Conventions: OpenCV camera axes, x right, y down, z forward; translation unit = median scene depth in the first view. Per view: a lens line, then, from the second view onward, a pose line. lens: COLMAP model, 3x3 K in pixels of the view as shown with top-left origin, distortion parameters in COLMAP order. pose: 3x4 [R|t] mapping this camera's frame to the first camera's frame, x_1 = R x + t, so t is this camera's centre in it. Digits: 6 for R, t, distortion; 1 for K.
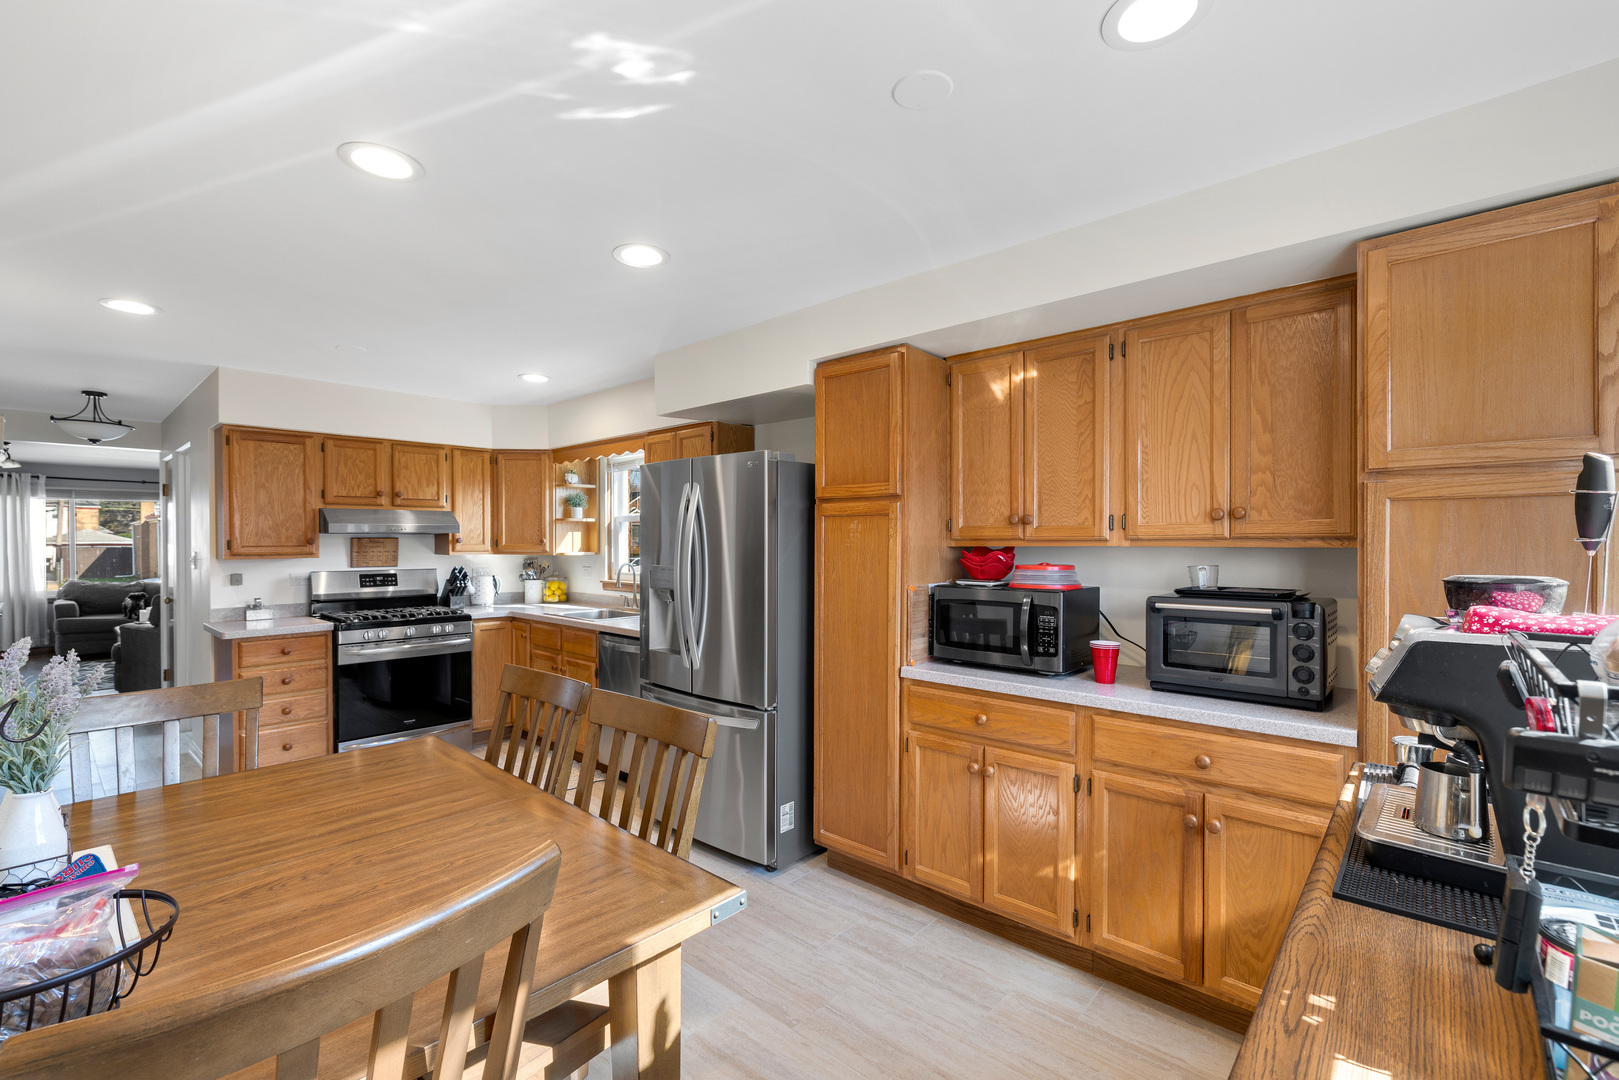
lens RADIAL K [[689.5, 0, 792.4], [0, 689.5, 545.8], [0, 0, 1]] dist [0.002566, 0.000339]
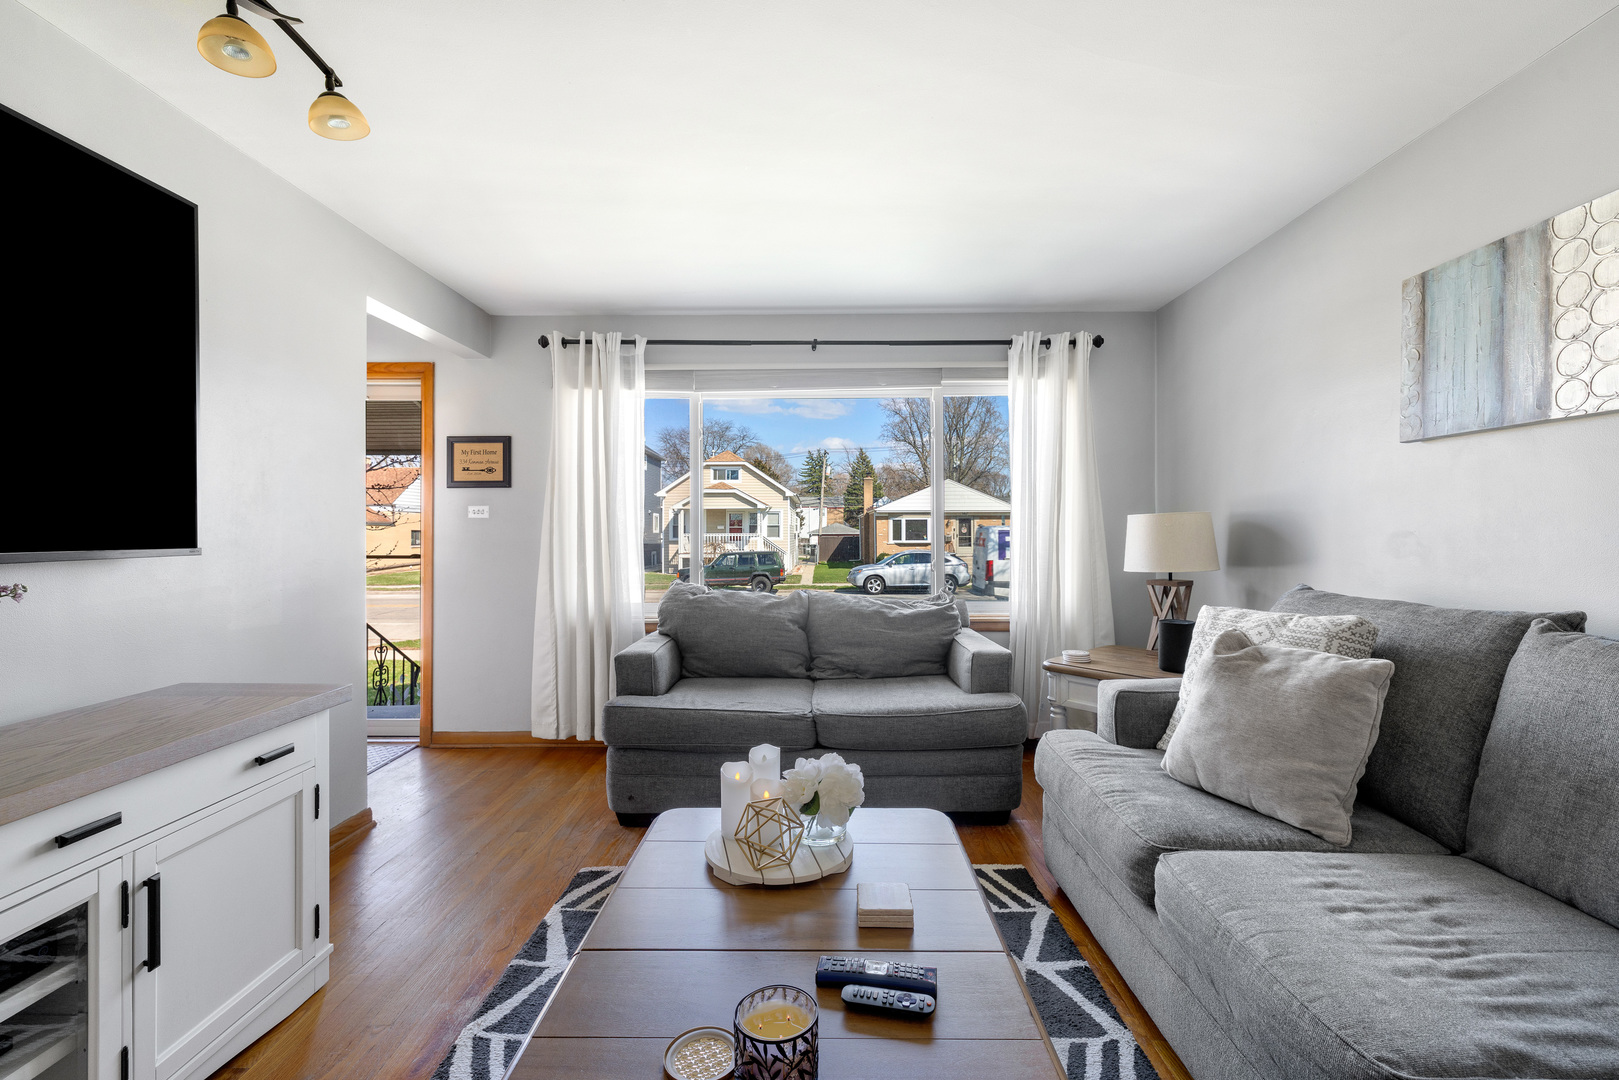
lens RADIAL K [[698.1, 0, 812.4], [0, 698.1, 532.2], [0, 0, 1]] dist [0.000625, 0.000165]
pose [[0.669797, -0.004485, -0.742531, -1.336315], [-0.001868, 0.999968, -0.007725, 0.041001], [0.742542, 0.006562, 0.669767, 1.523634]]
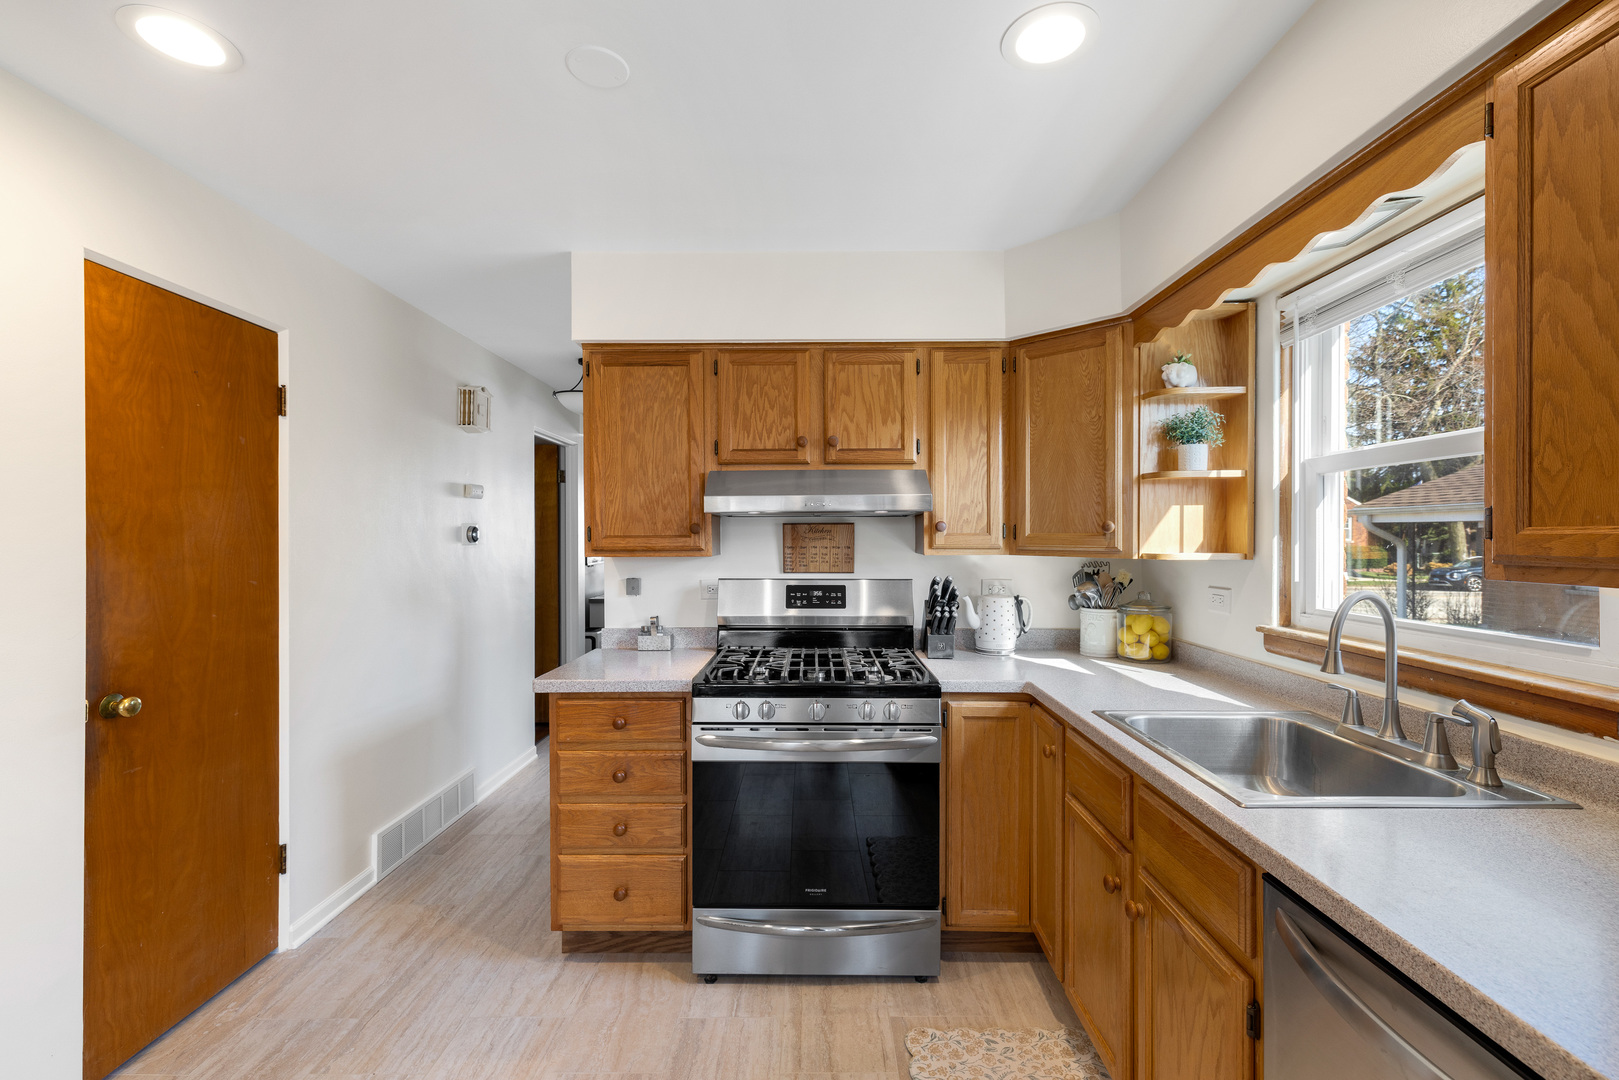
lens RADIAL K [[691.5, 0, 807.5], [0, 691.5, 542.8], [0, 0, 1]] dist [0.000182, 0.000120]
pose [[0.673441, 0.005091, -0.739223, -0.174615], [-0.004536, 0.999986, 0.002754, 0.003340], [0.739227, 0.001499, 0.673455, 0.595348]]
